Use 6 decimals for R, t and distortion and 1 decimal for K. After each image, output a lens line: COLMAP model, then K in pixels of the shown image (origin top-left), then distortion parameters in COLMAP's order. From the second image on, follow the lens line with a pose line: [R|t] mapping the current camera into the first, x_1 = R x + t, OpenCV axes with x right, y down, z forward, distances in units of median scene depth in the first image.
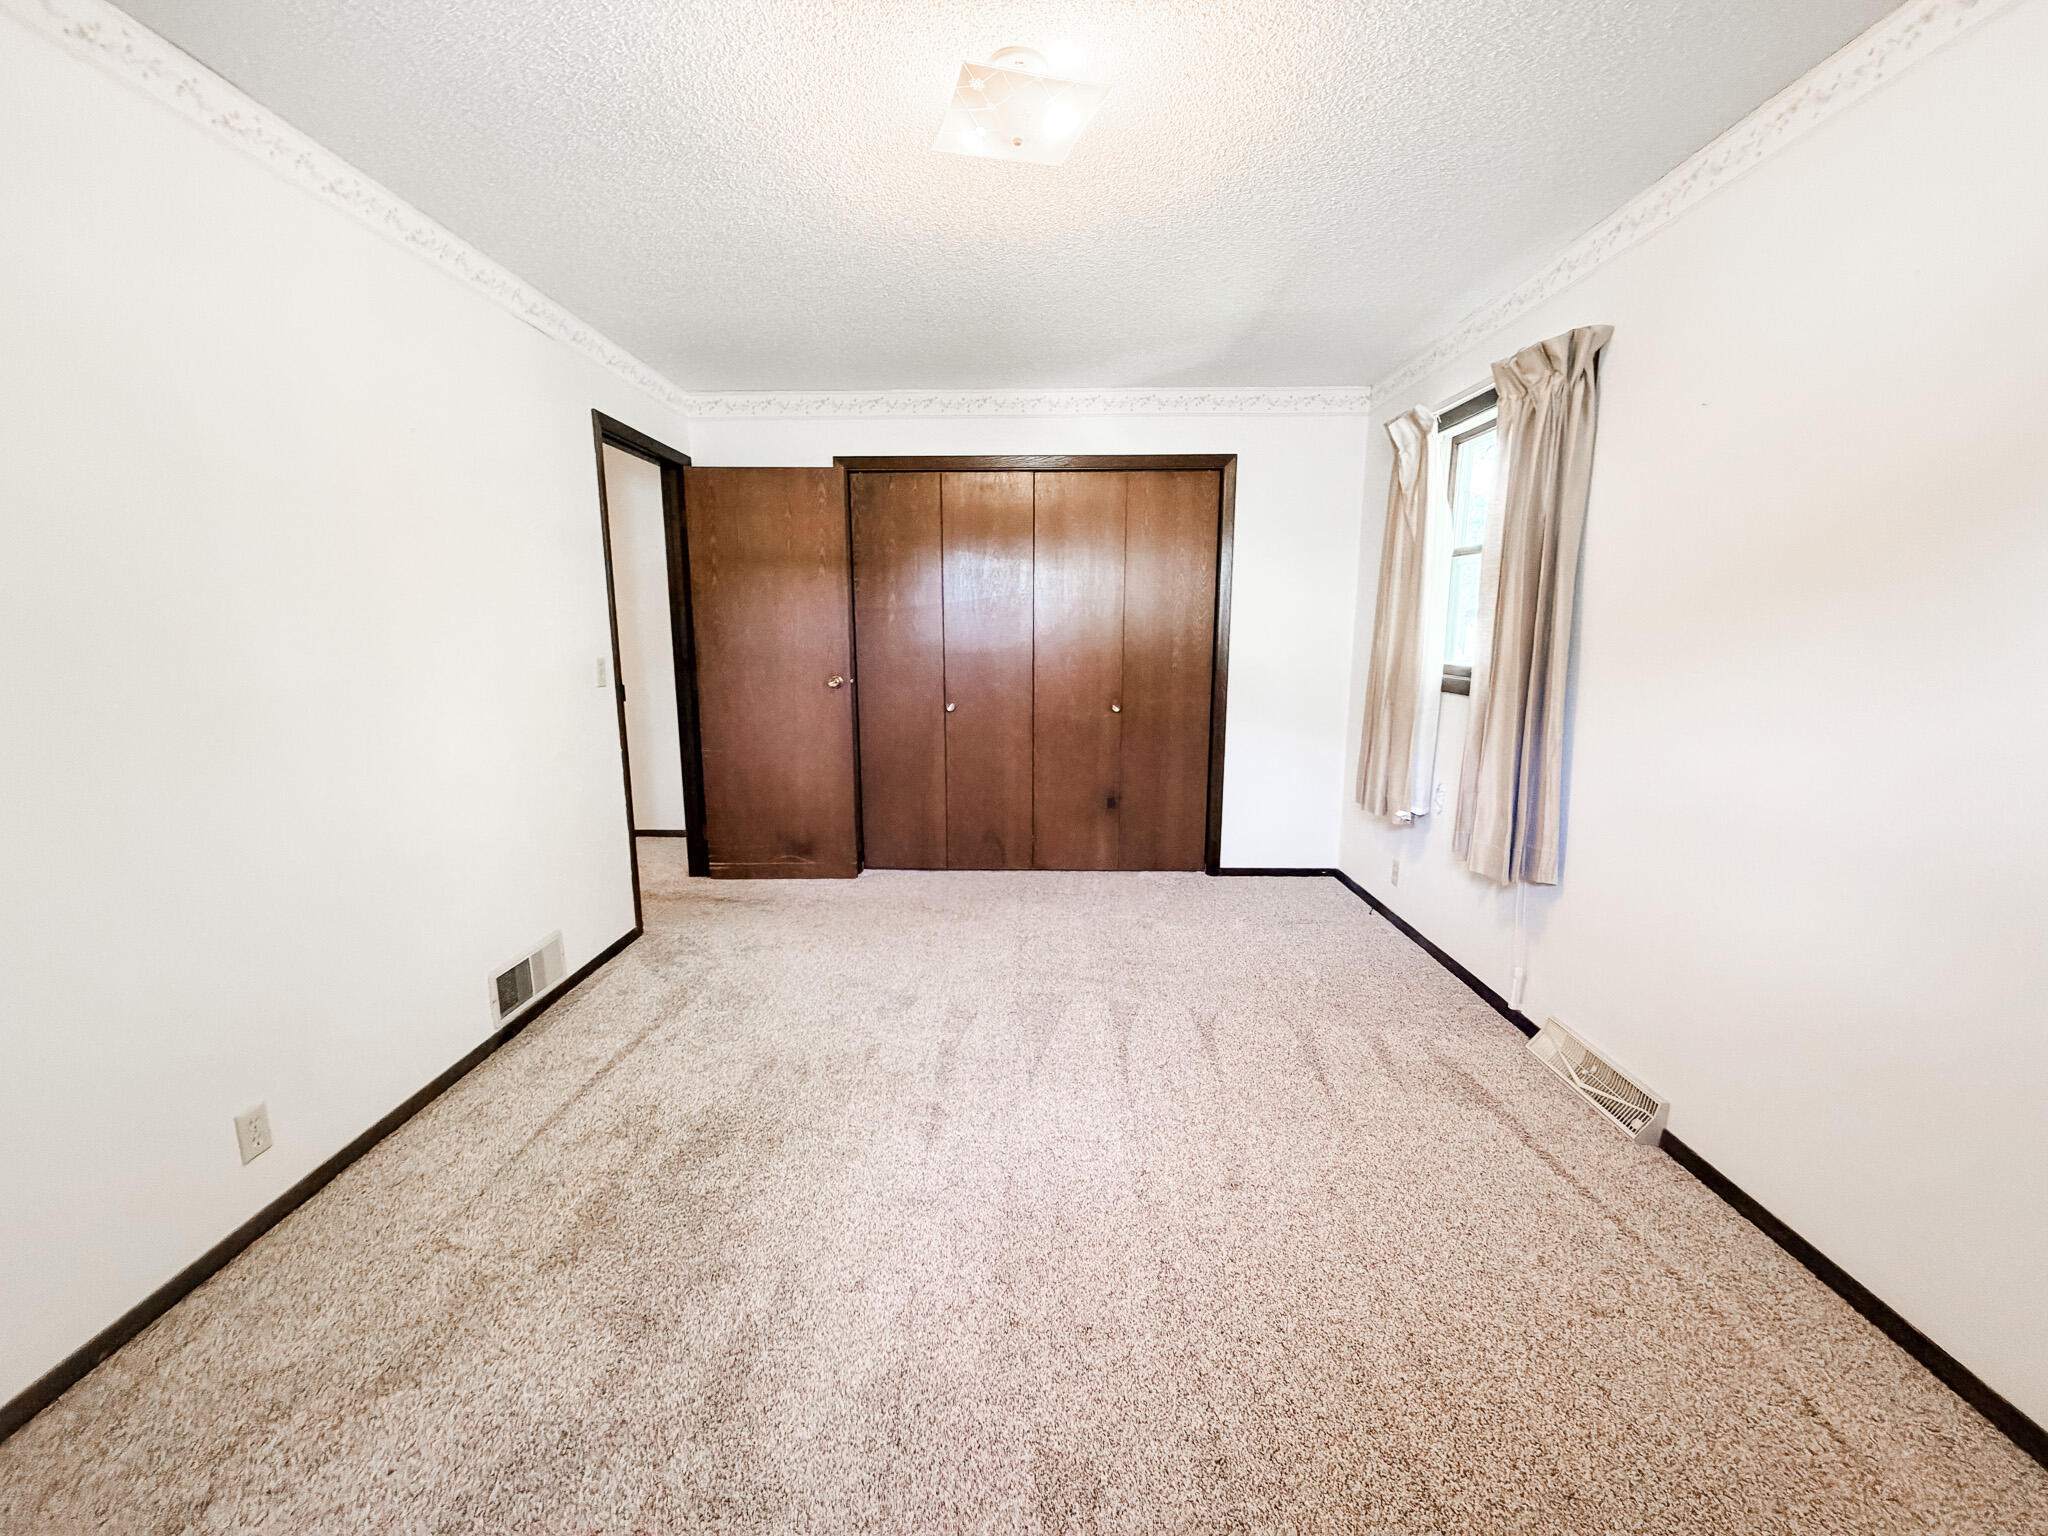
lens RADIAL K [[814.1, 0, 1015.3], [0, 814.1, 769.6], [0, 0, 1]] dist [-0.002531, 0.000566]
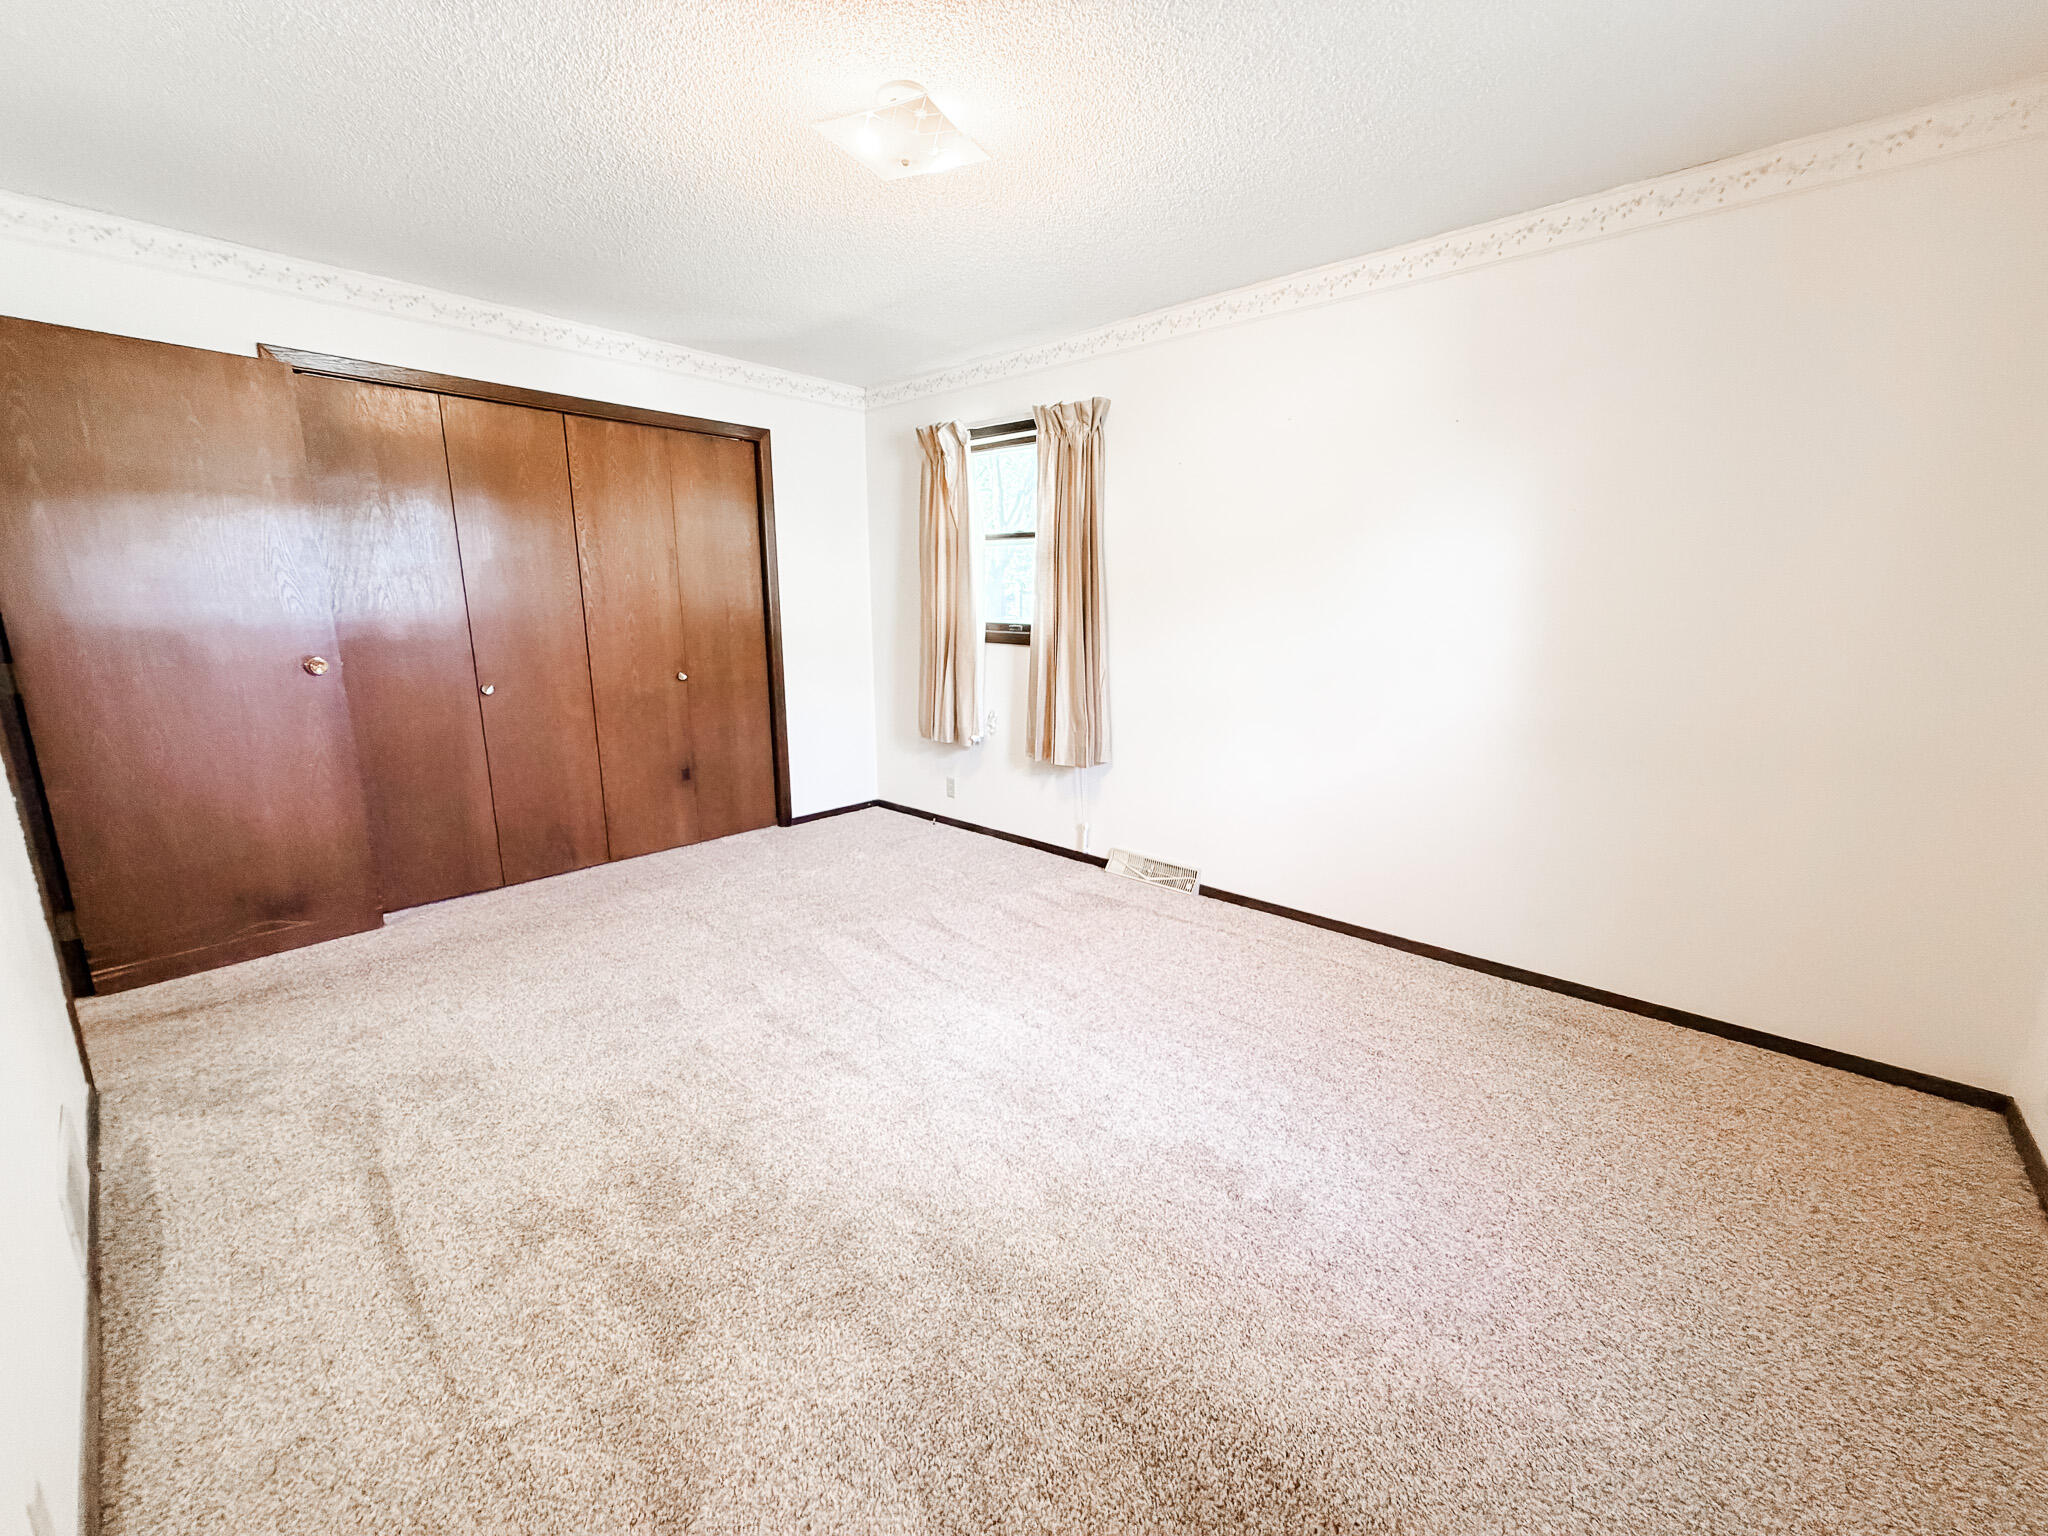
lens RADIAL K [[814.1, 0, 1015.3], [0, 814.1, 769.6], [0, 0, 1]] dist [-0.002531, 0.000566]
pose [[0.656423, -0.154325, 0.738440, -0.409571], [0.126046, 0.987529, 0.094335, -0.008630], [-0.743789, 0.031154, 0.667689, 0.070198]]
